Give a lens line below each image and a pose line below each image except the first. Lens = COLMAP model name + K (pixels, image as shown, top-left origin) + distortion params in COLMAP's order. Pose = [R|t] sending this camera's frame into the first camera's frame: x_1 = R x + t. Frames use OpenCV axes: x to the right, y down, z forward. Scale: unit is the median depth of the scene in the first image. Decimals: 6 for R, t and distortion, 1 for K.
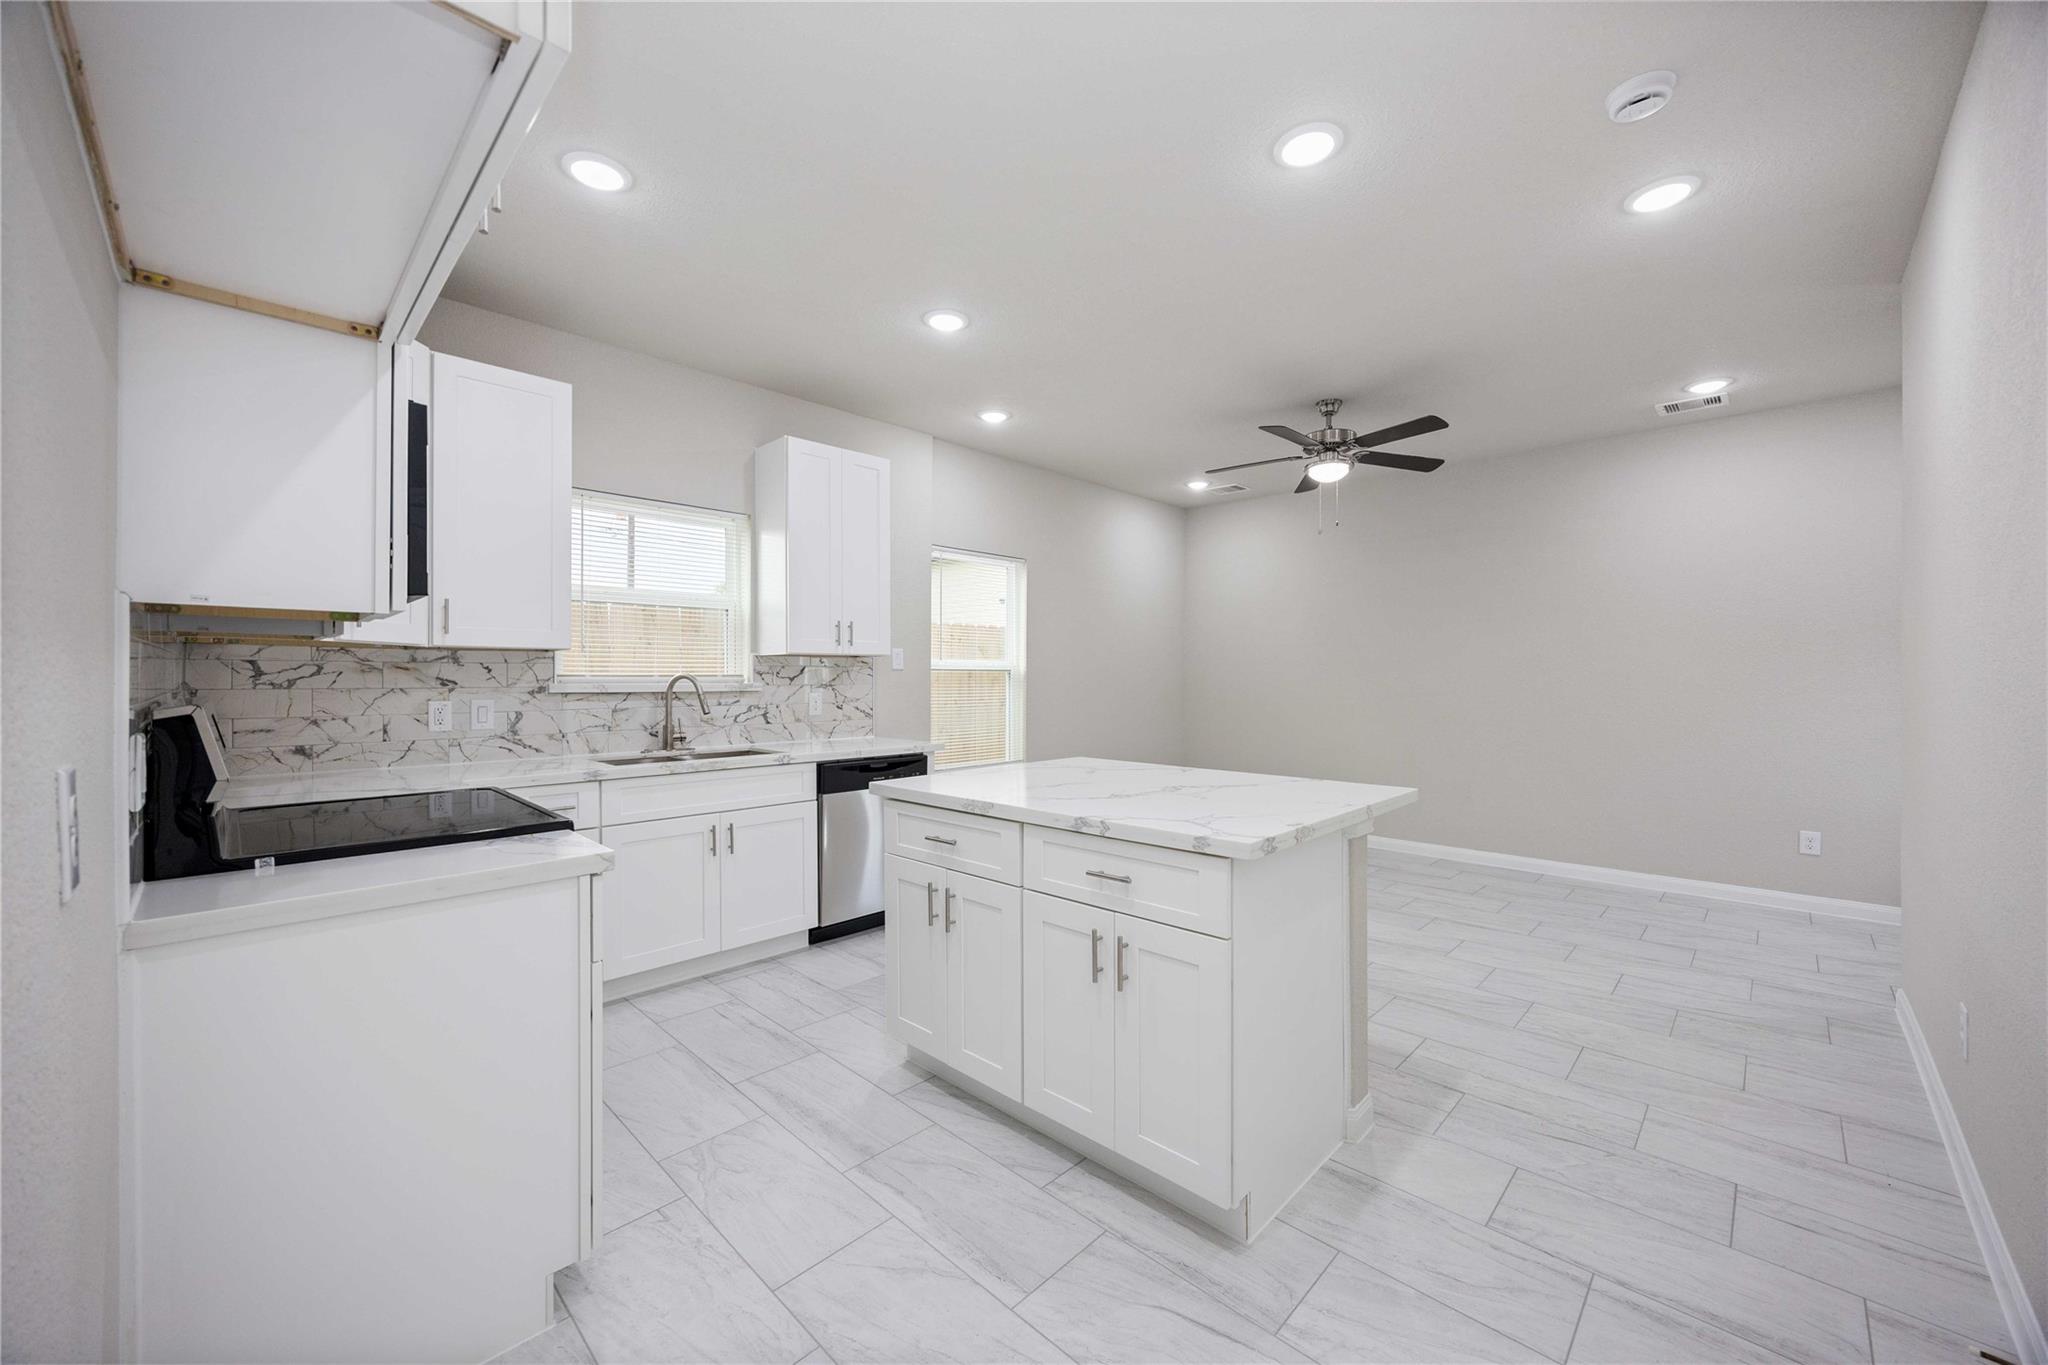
lens RADIAL K [[785.7, 0, 1022.6], [0, 785.7, 675.5], [0, 0, 1]] dist [0.000336, -0.000135]
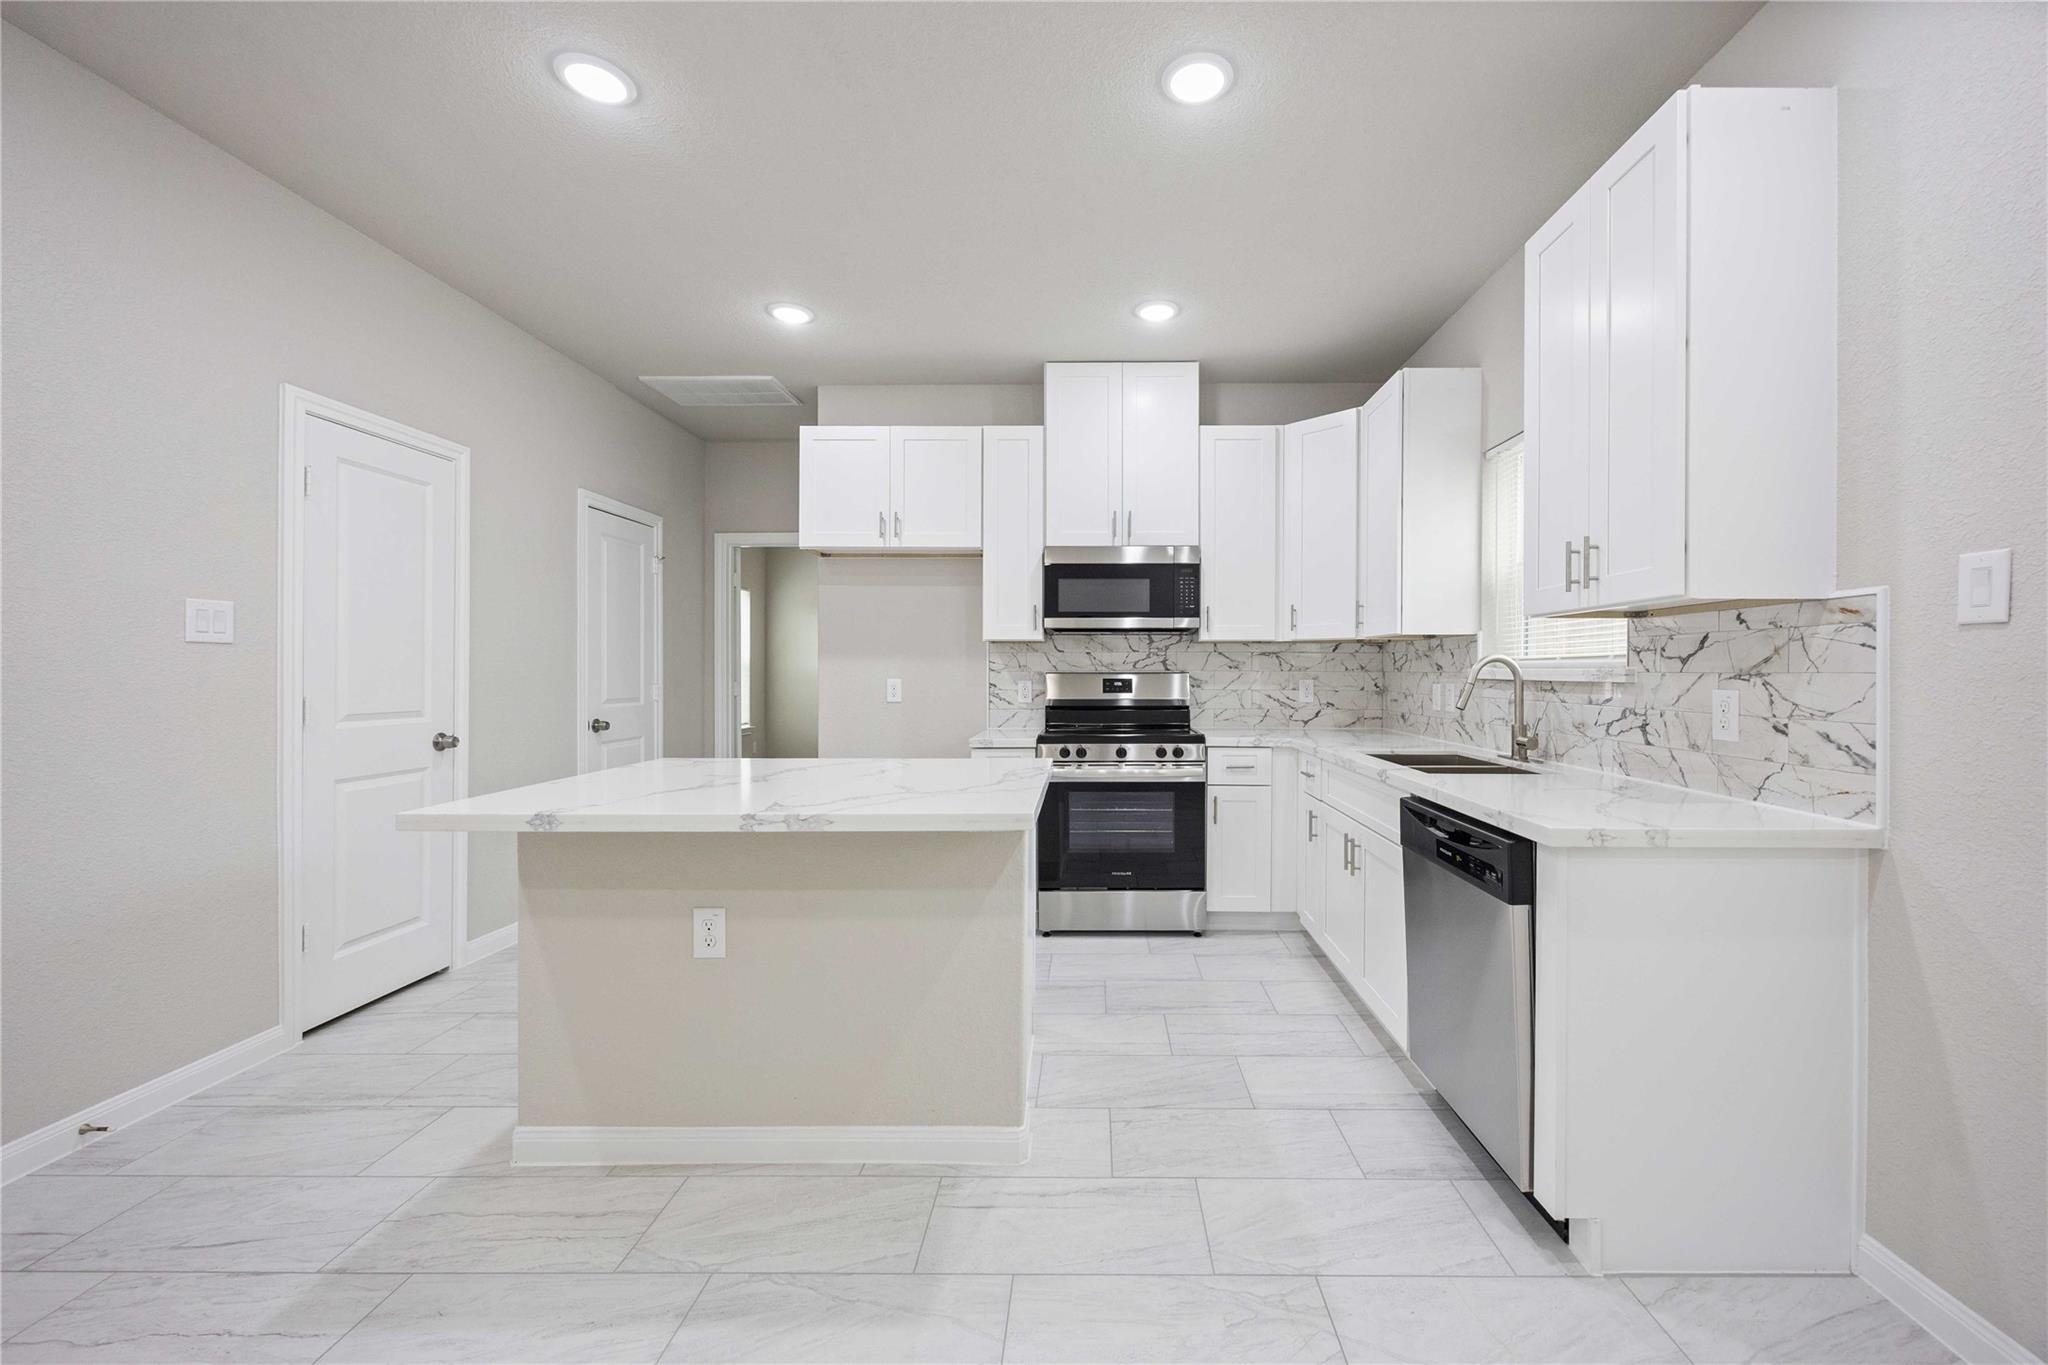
lens RADIAL K [[785.7, 0, 1077.0], [0, 785.7, 671.6], [0, 0, 1]] dist [0.000336, -0.000135]
pose [[-0.719898, -0.001368, -0.694078, 0.310322], [-0.000811, 0.999999, -0.001131, 0.011923], [0.694079, -0.000251, -0.719899, 1.063771]]
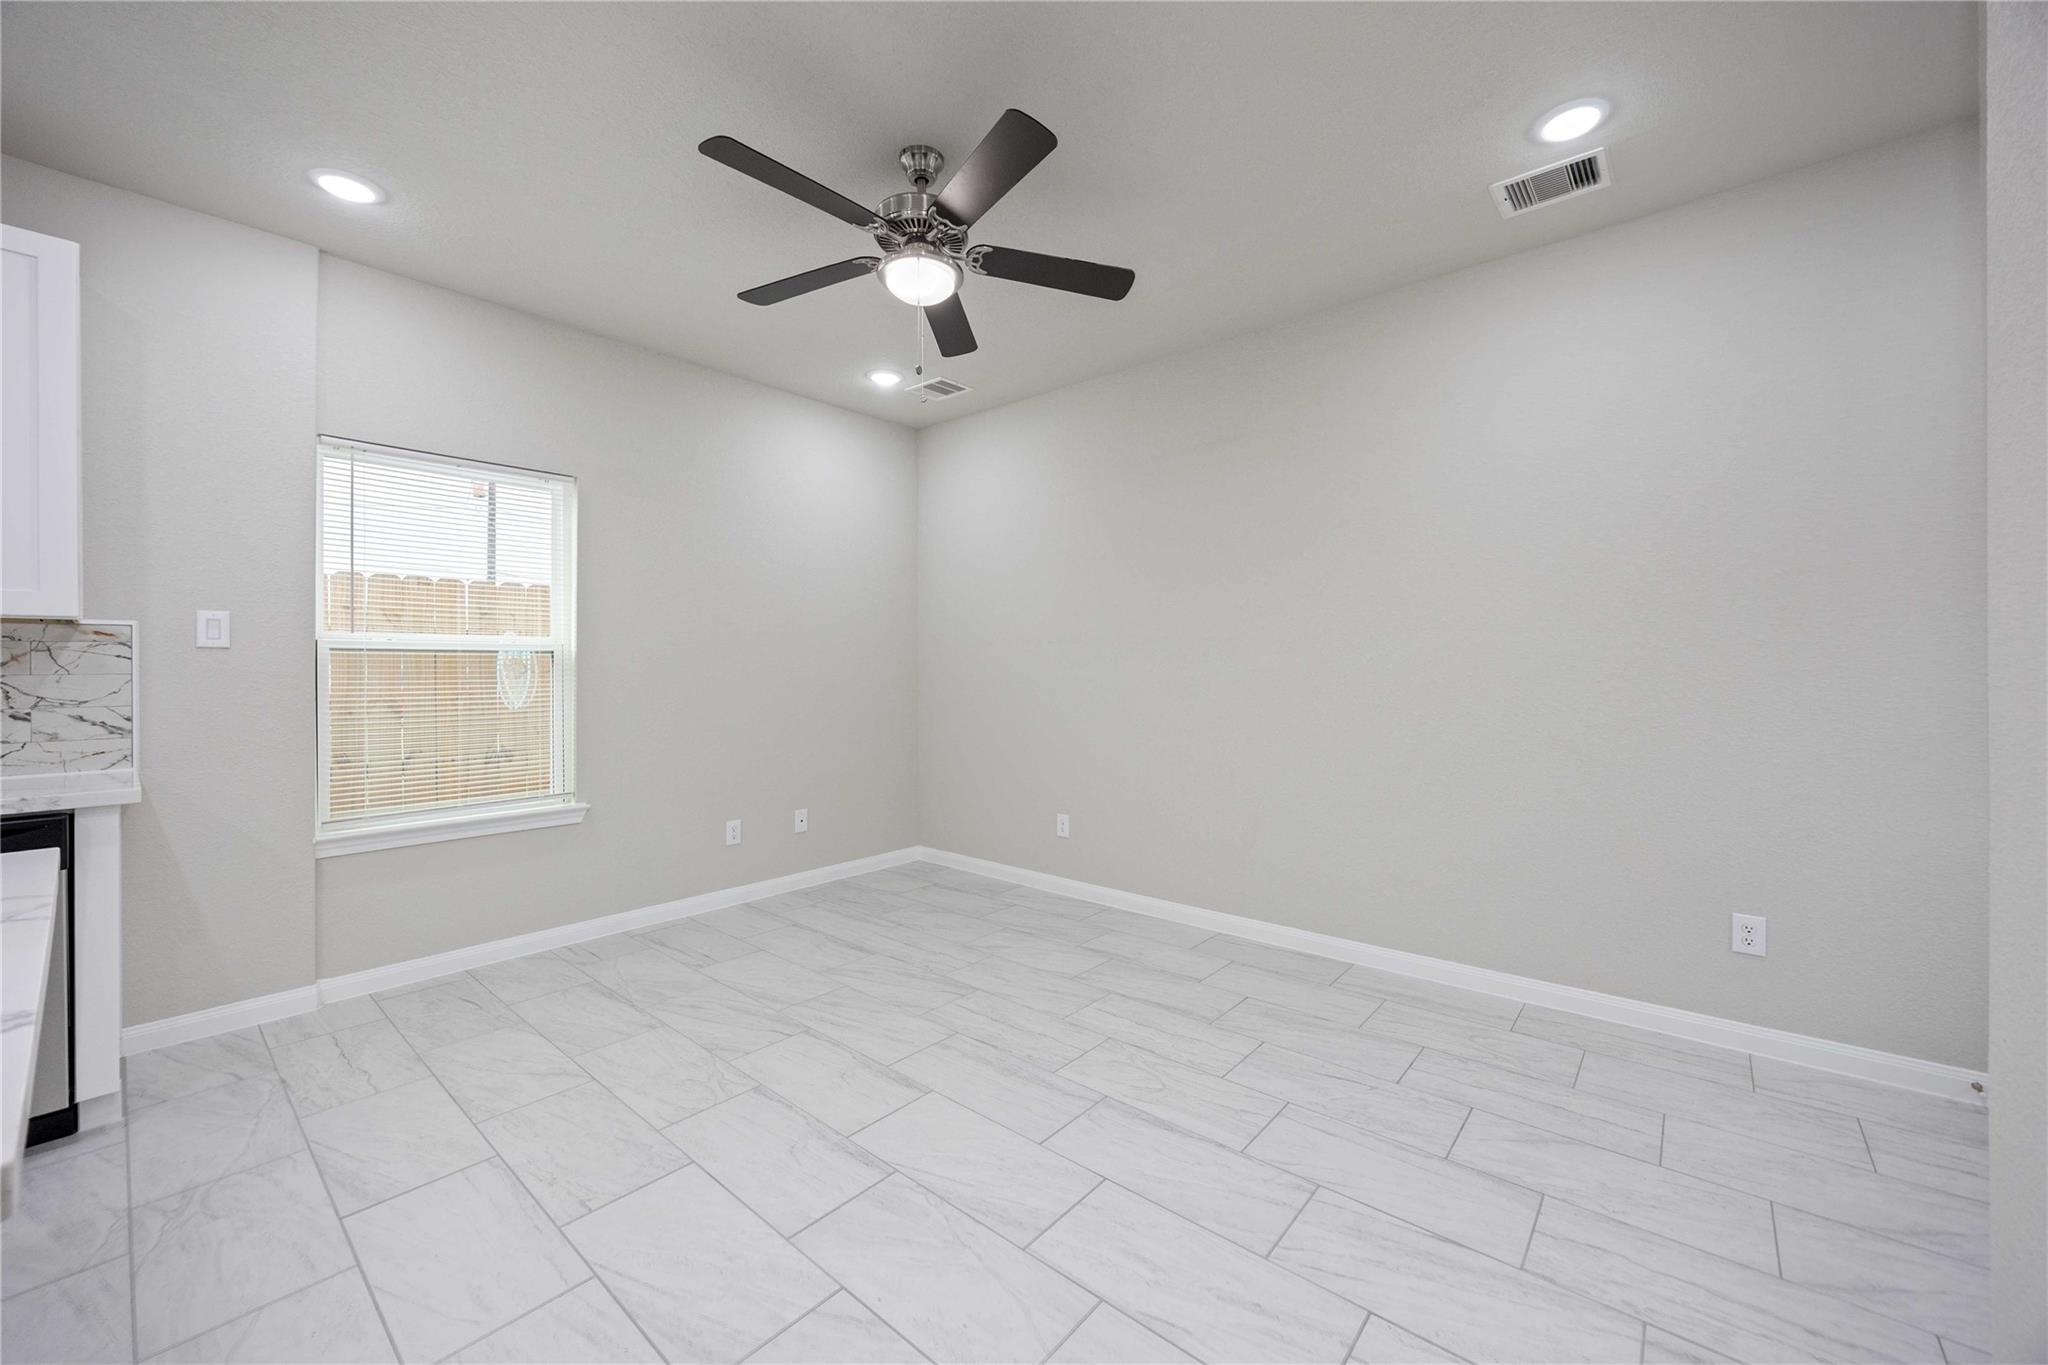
lens RADIAL K [[785.7, 0, 1027.4], [0, 785.7, 663.3], [0, 0, 1]] dist [0.000336, -0.000135]
pose [[0.998249, -0.003405, 0.059051, 0.424293], [0.003407, 0.999994, 0.000078, 0.006210], [-0.059051, 0.000124, 0.998255, 0.440108]]
